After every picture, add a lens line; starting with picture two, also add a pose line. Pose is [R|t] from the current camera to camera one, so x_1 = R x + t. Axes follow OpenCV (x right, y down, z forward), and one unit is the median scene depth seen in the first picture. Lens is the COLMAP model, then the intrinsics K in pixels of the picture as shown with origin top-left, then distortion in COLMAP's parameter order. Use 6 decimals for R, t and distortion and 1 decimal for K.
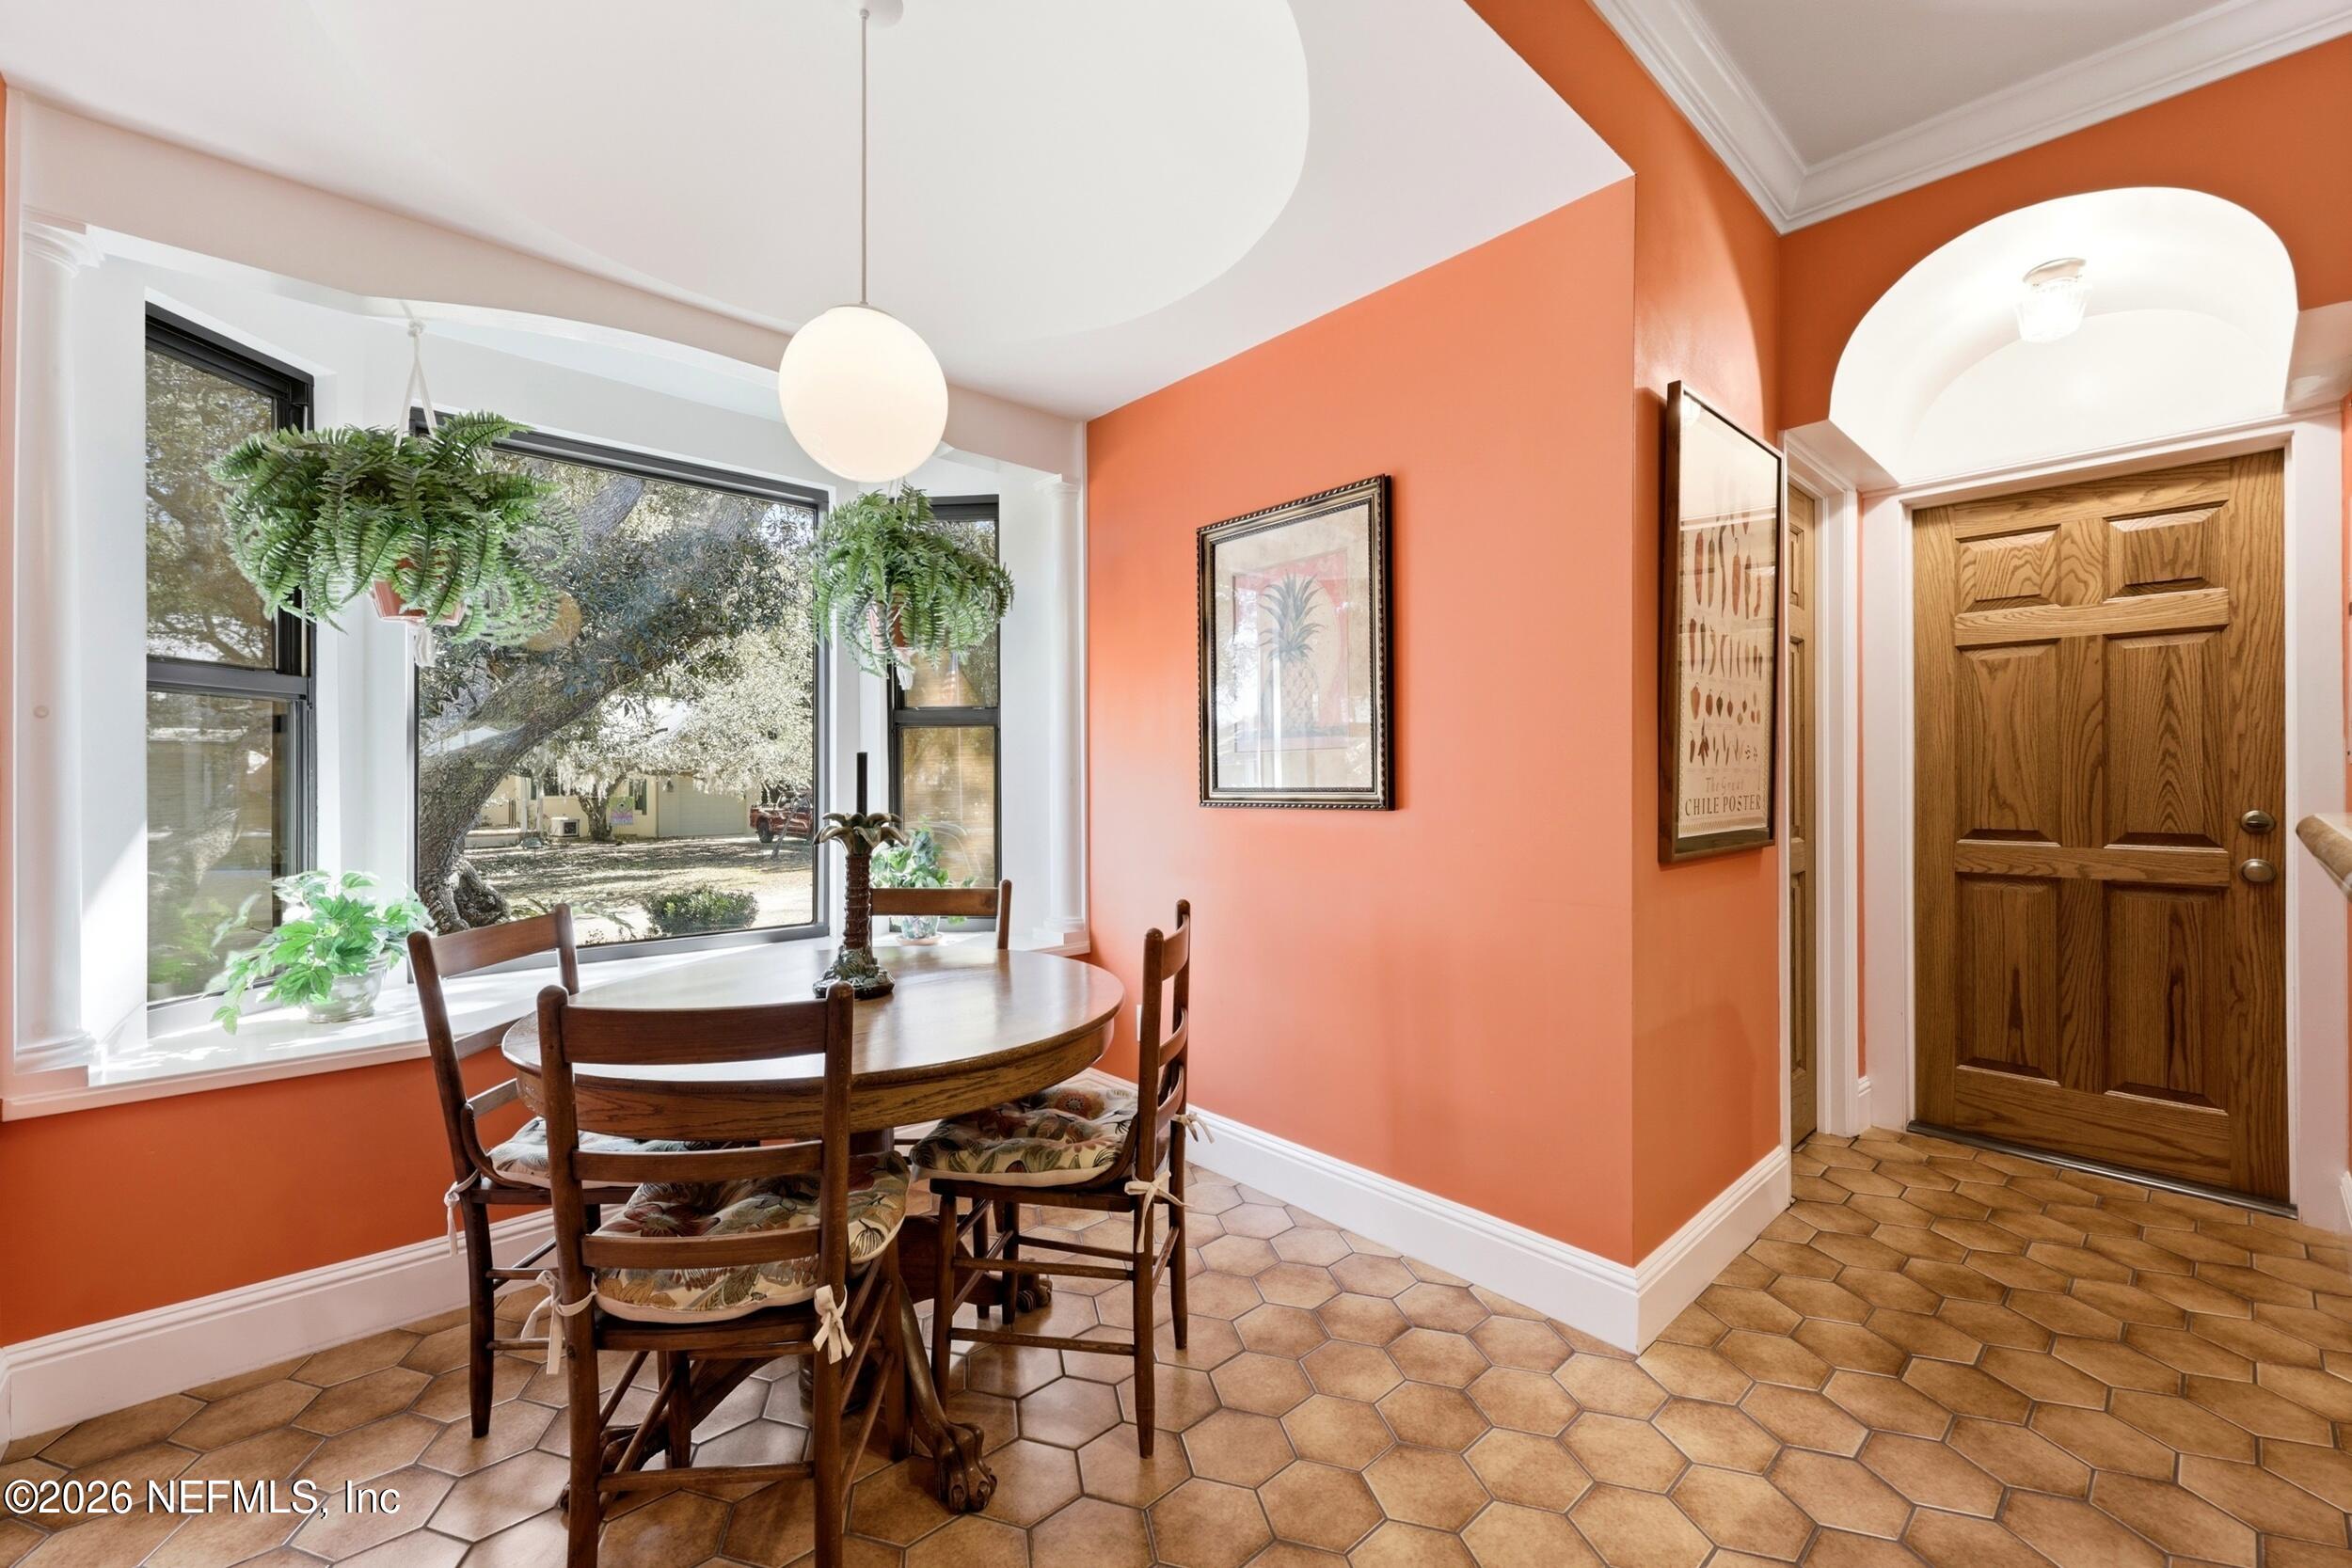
lens RADIAL K [[967.4, 0, 1188.5], [0, 967.4, 772.7], [0, 0, 1]] dist [-0.000924, 0.000059]
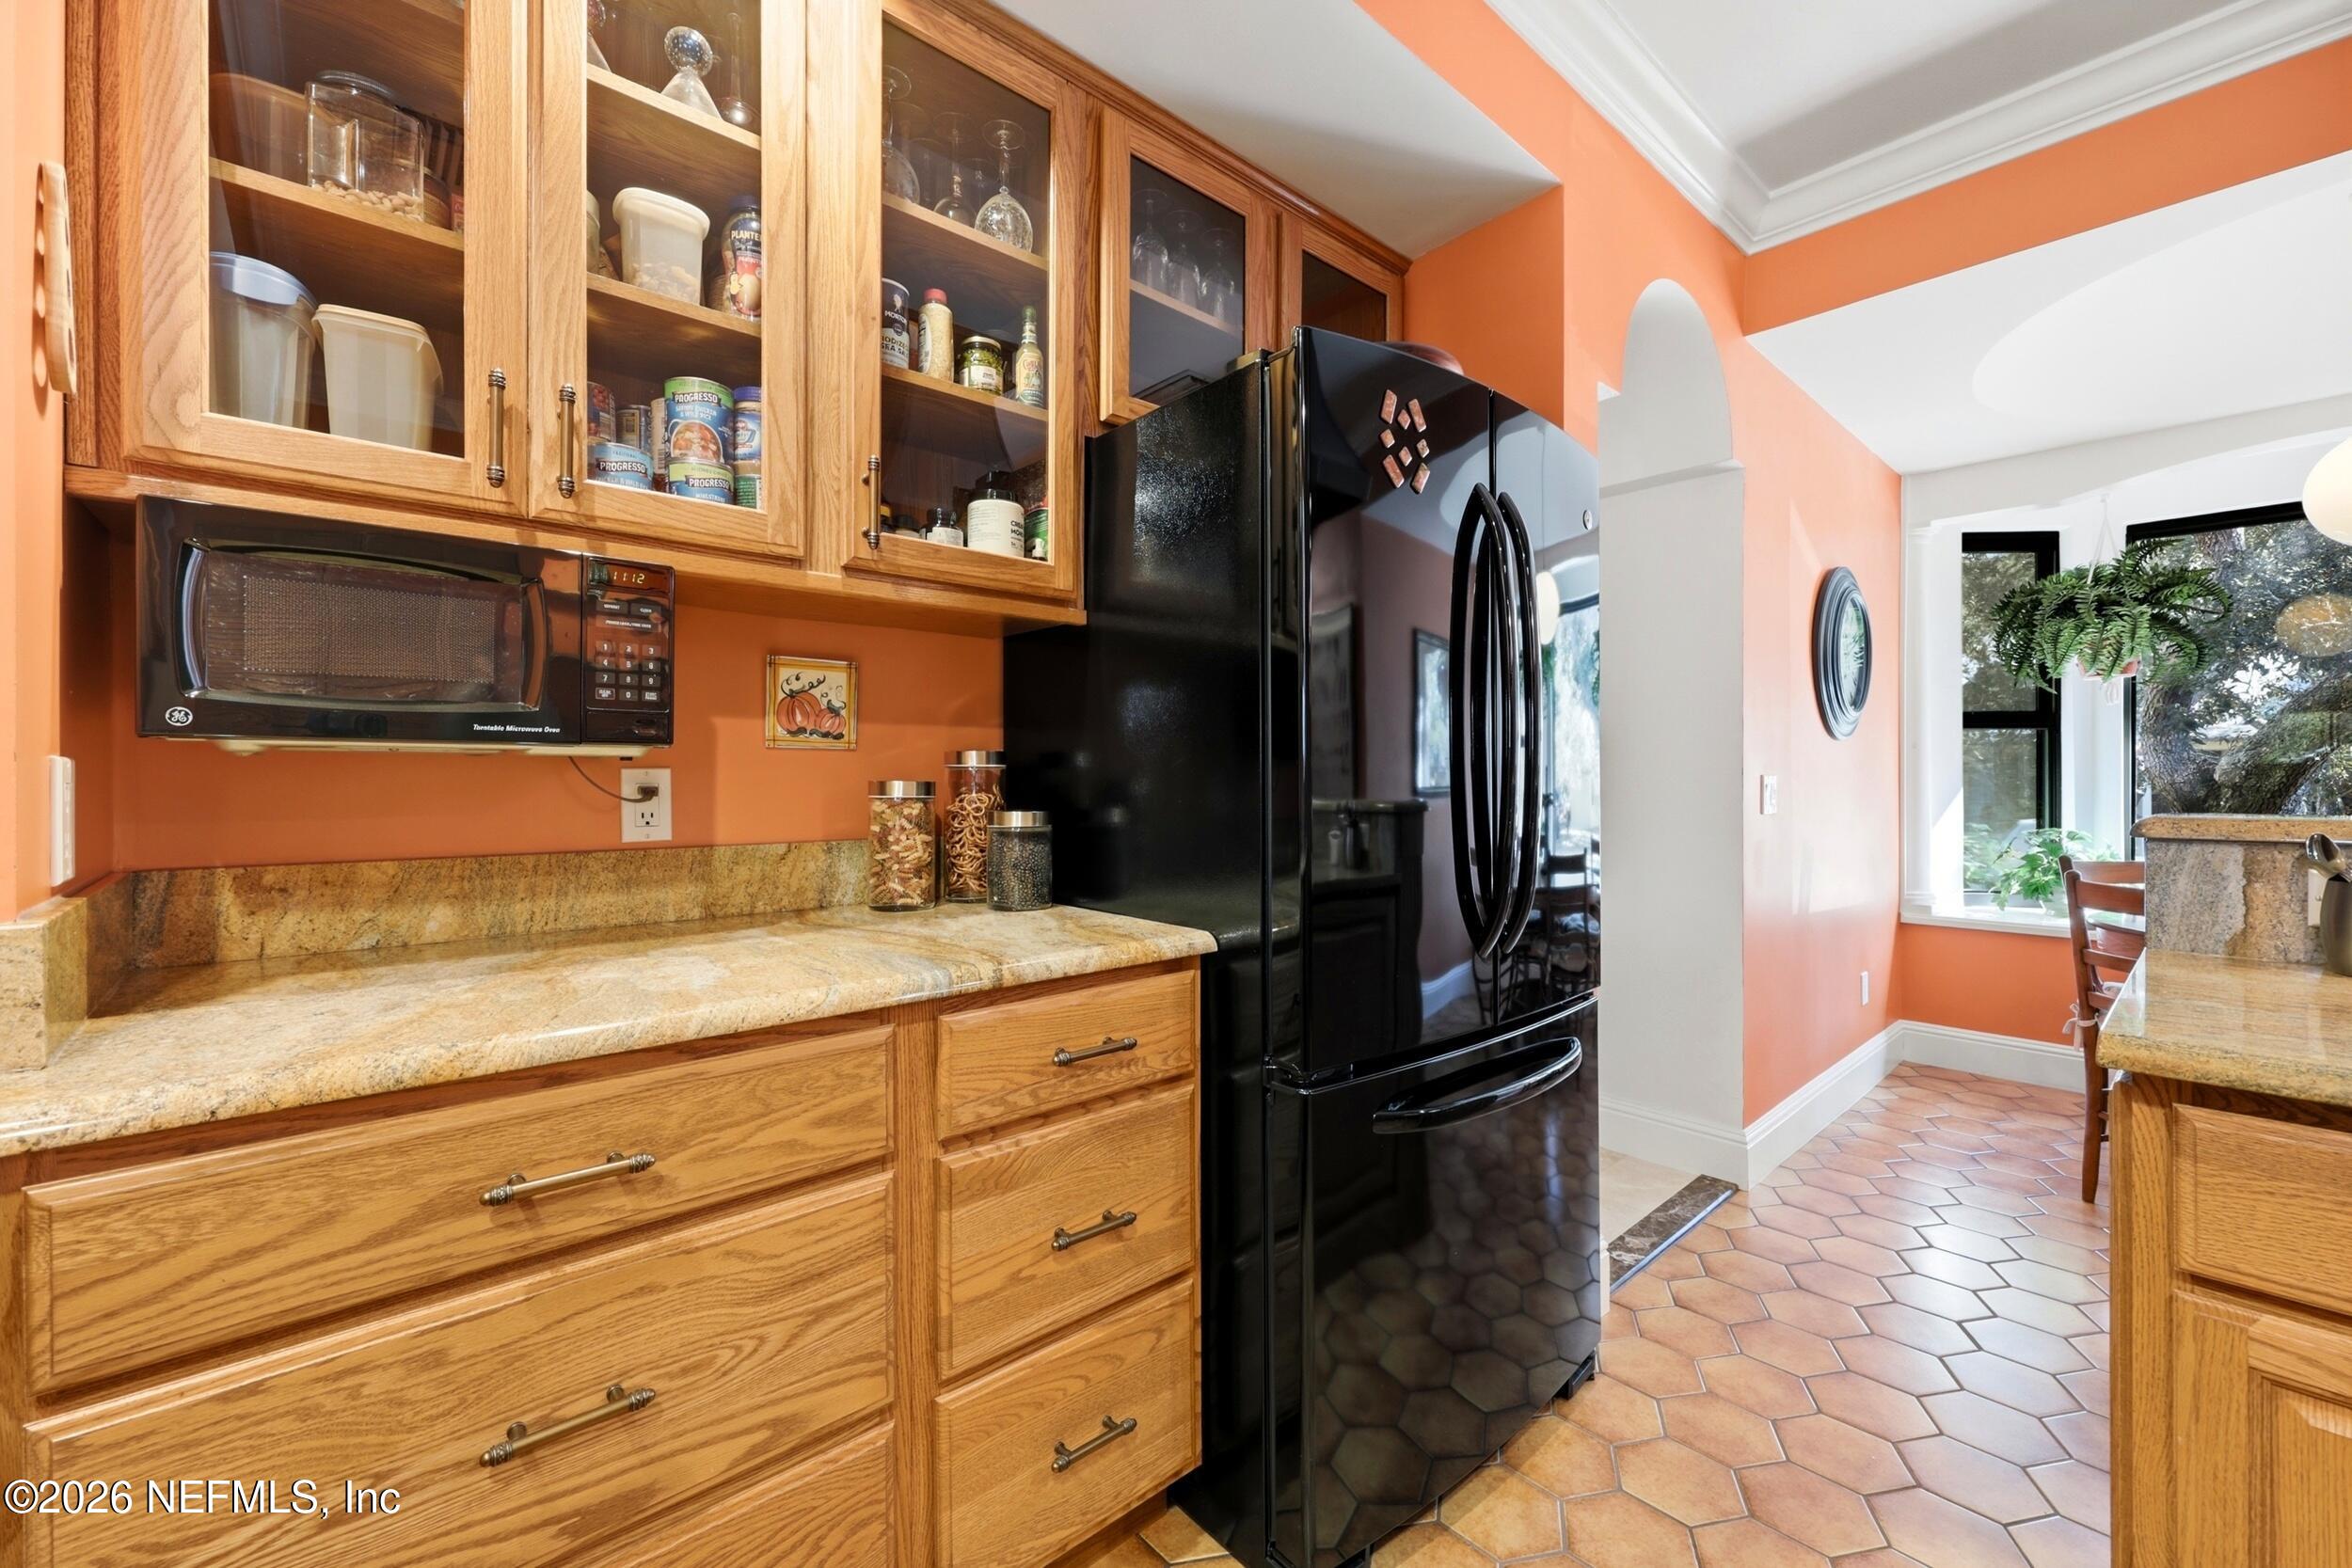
lens RADIAL K [[948.7, 0, 1183.5], [0, 948.7, 782.4], [0, 0, 1]] dist [-0.002345, -0.000200]
pose [[-0.013894, 0.008335, -0.999869, 0.767010], [0.007310, 0.999939, 0.008234, -0.005056], [0.999877, -0.007195, -0.013955, -0.496330]]
